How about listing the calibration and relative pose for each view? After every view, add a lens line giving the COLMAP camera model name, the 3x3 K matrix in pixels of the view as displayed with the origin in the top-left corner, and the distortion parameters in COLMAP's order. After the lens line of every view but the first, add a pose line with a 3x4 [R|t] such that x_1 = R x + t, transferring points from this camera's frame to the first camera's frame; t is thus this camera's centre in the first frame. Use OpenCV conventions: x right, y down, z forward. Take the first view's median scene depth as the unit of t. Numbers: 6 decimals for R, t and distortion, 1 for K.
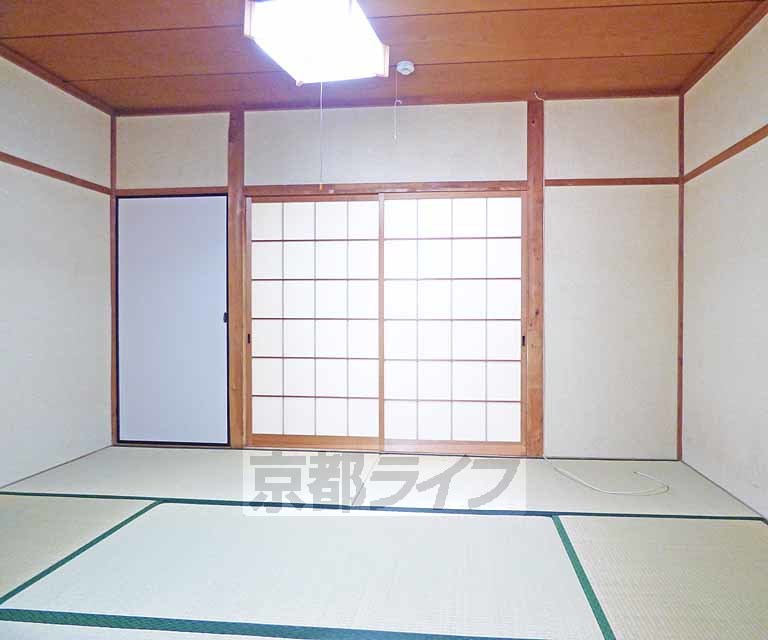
lens RADIAL K [[527.8, 0, 391.6], [0, 527.8, 321.2], [0, 0, 1]] dist [0.031817, 0.004813]
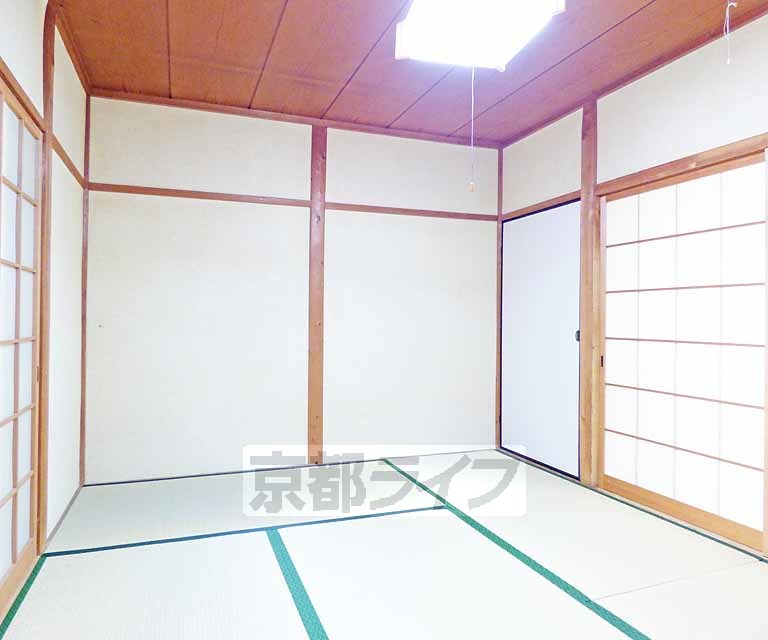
lens RADIAL K [[527.8, 0, 381.0], [0, 527.8, 319.2], [0, 0, 1]] dist [0.031817, 0.004813]
pose [[0.451885, 0.004657, -0.892064, 0.341863], [-0.021120, 0.999762, -0.005479, -0.023543], [0.891826, 0.021316, 0.451876, 0.299025]]
